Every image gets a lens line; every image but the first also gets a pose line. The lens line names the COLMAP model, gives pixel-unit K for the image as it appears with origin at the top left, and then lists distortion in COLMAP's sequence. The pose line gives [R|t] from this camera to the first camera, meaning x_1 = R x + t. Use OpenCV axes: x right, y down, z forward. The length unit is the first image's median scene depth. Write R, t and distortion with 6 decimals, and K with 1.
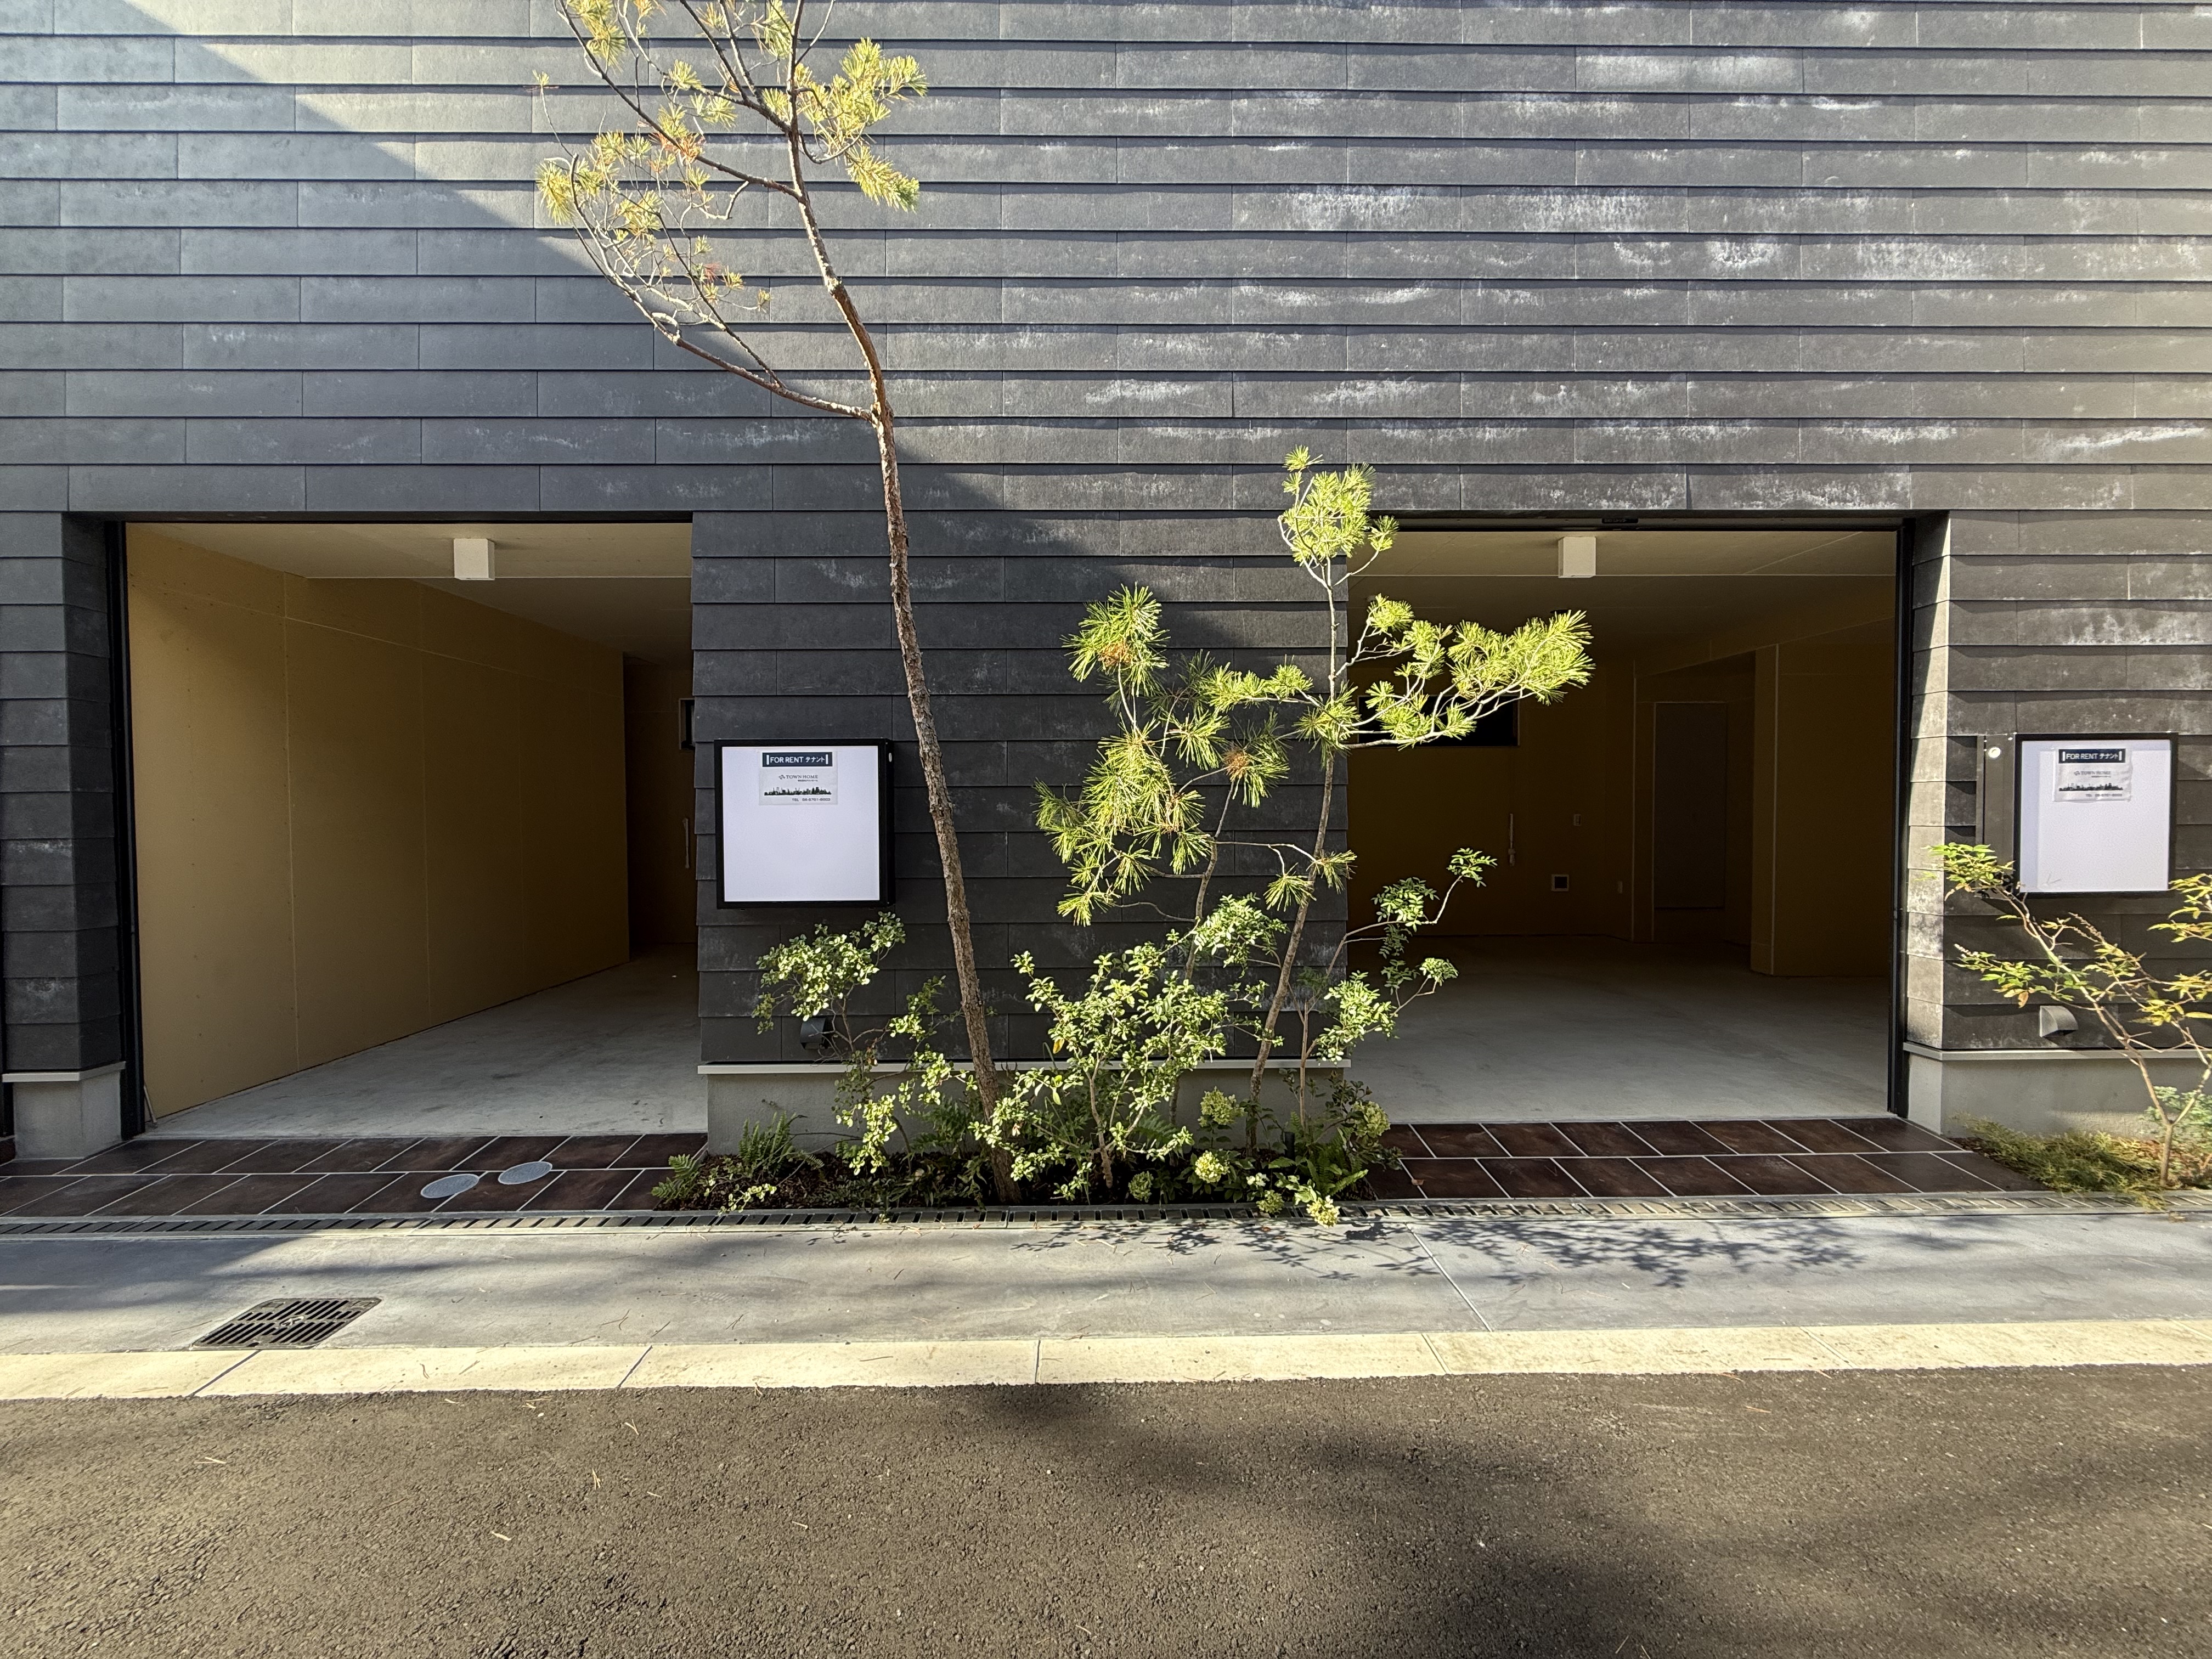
lens RADIAL K [[881.8, 0, 1106.0], [0, 881.8, 829.5], [0, 0, 1]] dist [0.000900, 0.000221]
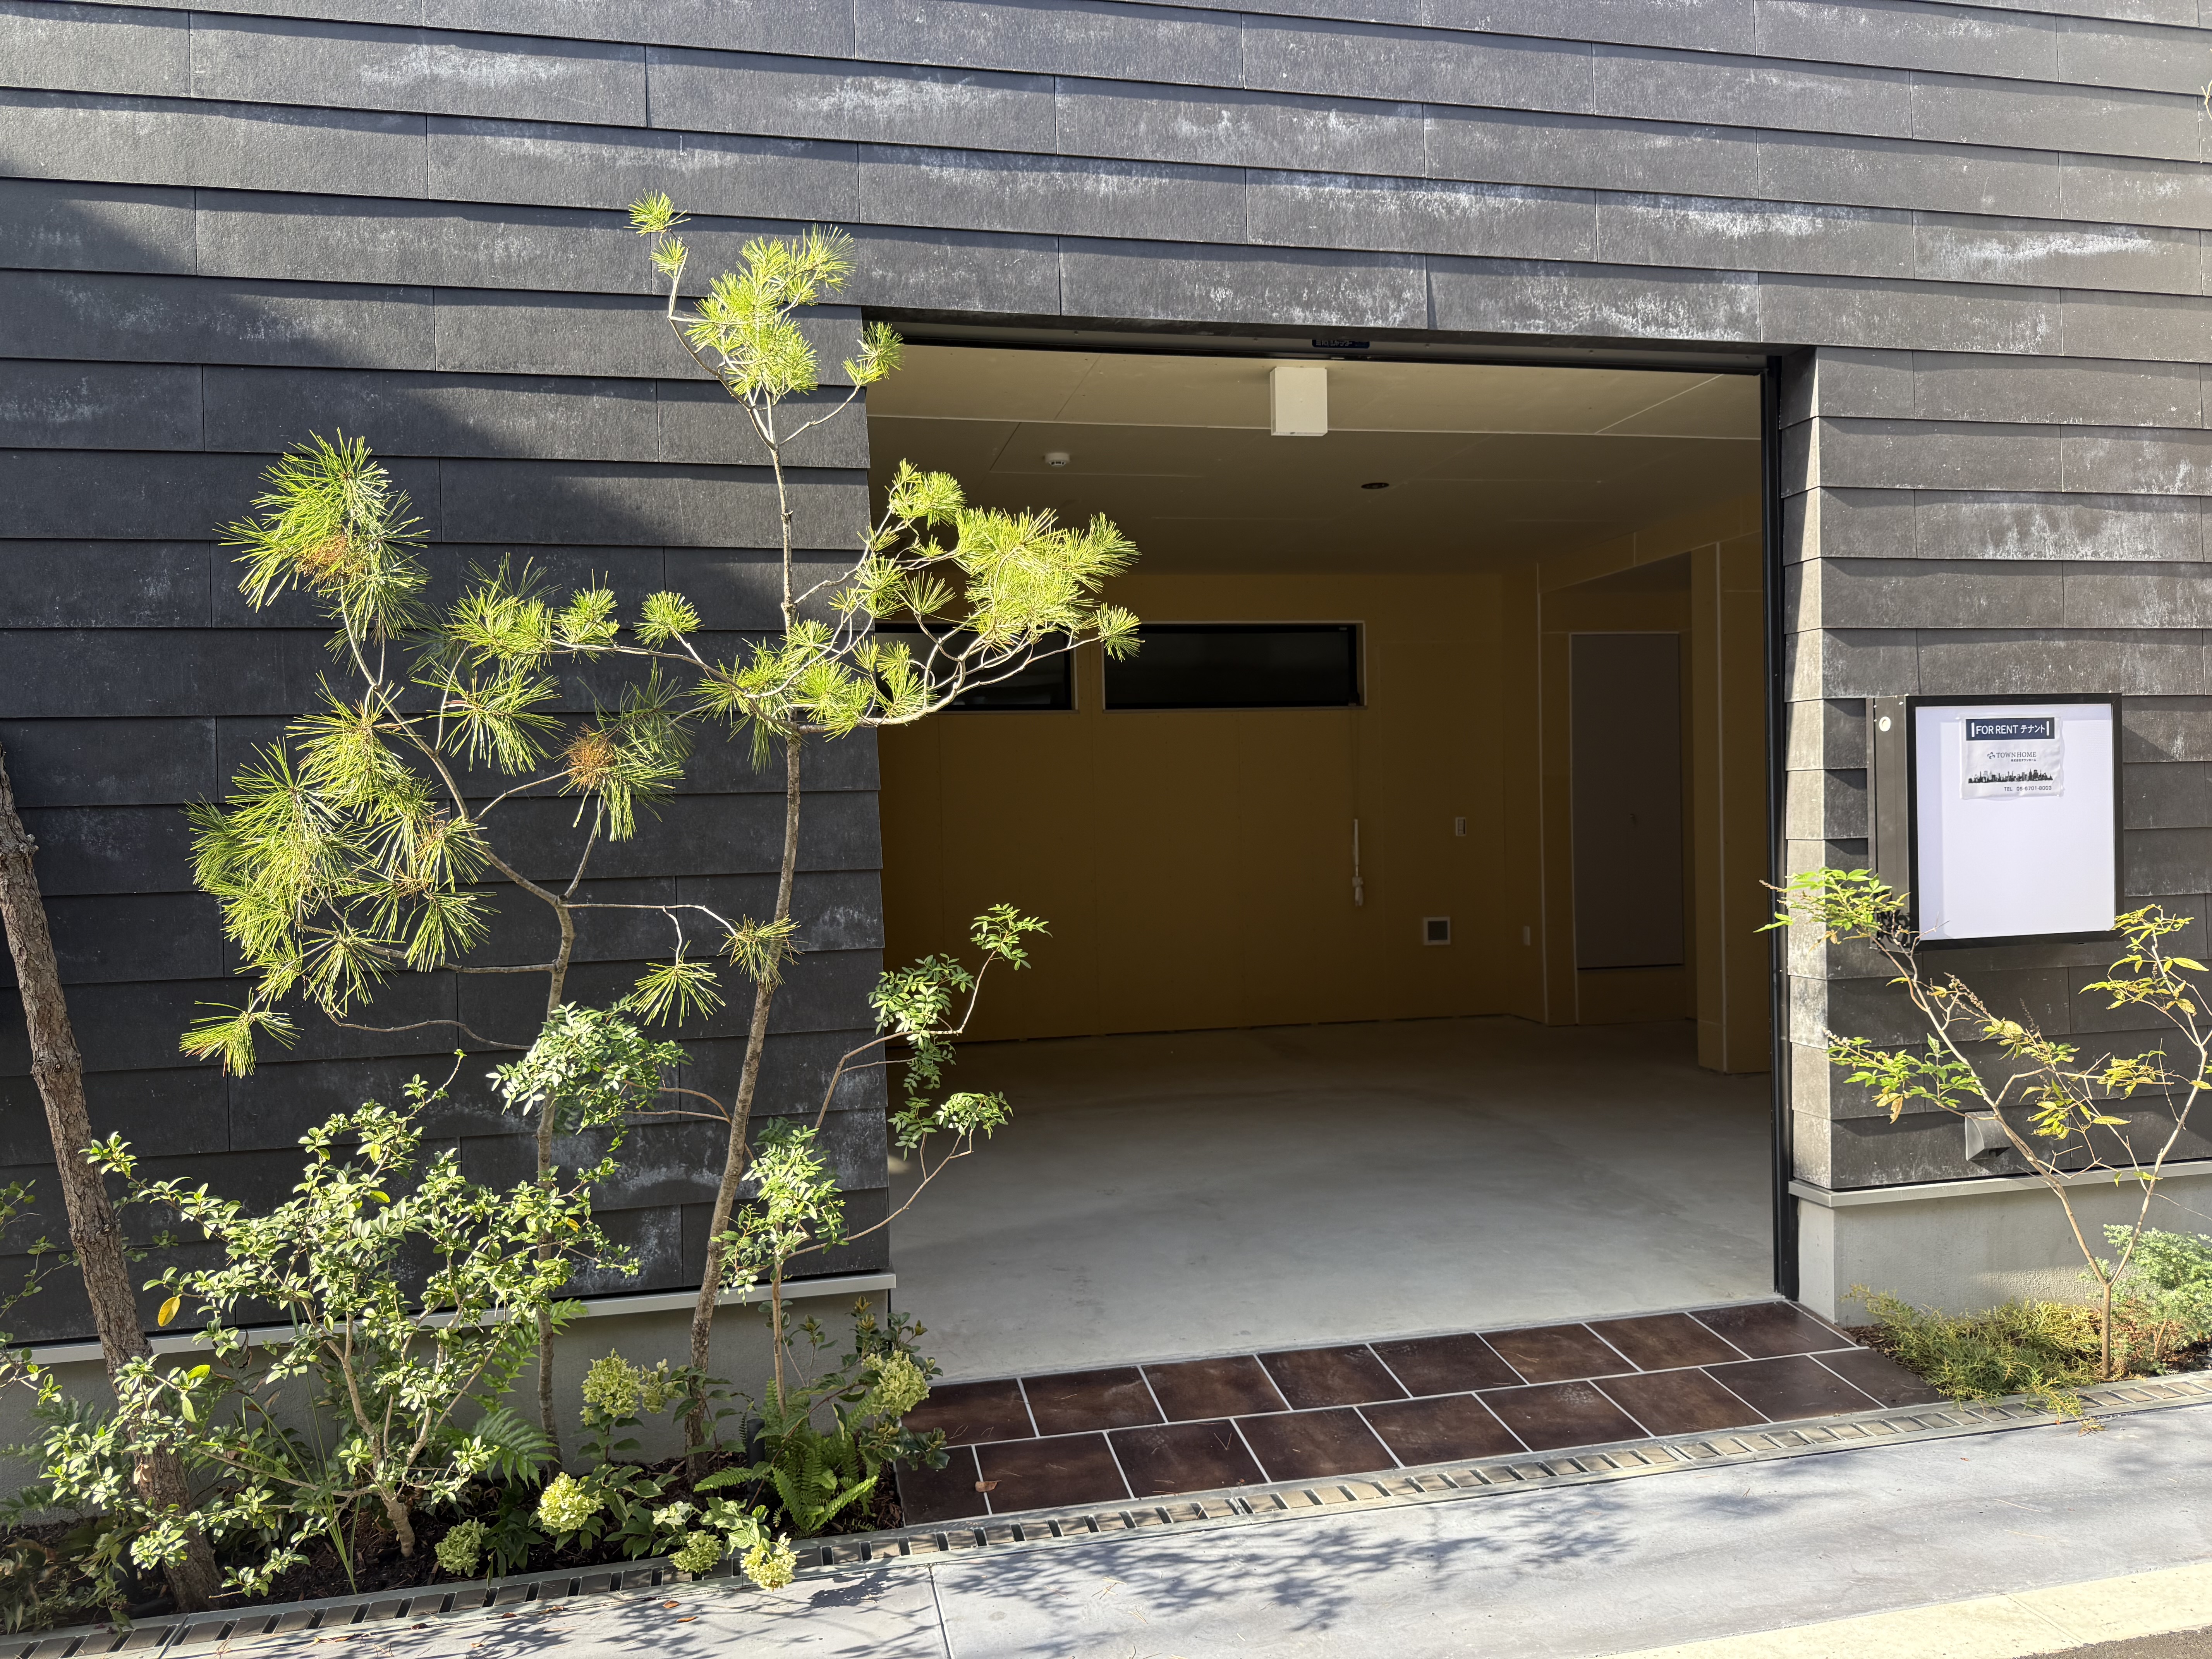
lens RADIAL K [[1578.4, 0, 1106.5], [0, 1578.4, 835.1], [0, 0, 1]] dist [0.018060, -0.026697]
pose [[0.980571, -0.021564, 0.194974, 0.222781], [0.022869, 0.999729, -0.004448, -0.014201], [-0.194825, 0.008820, 0.980798, -0.022488]]
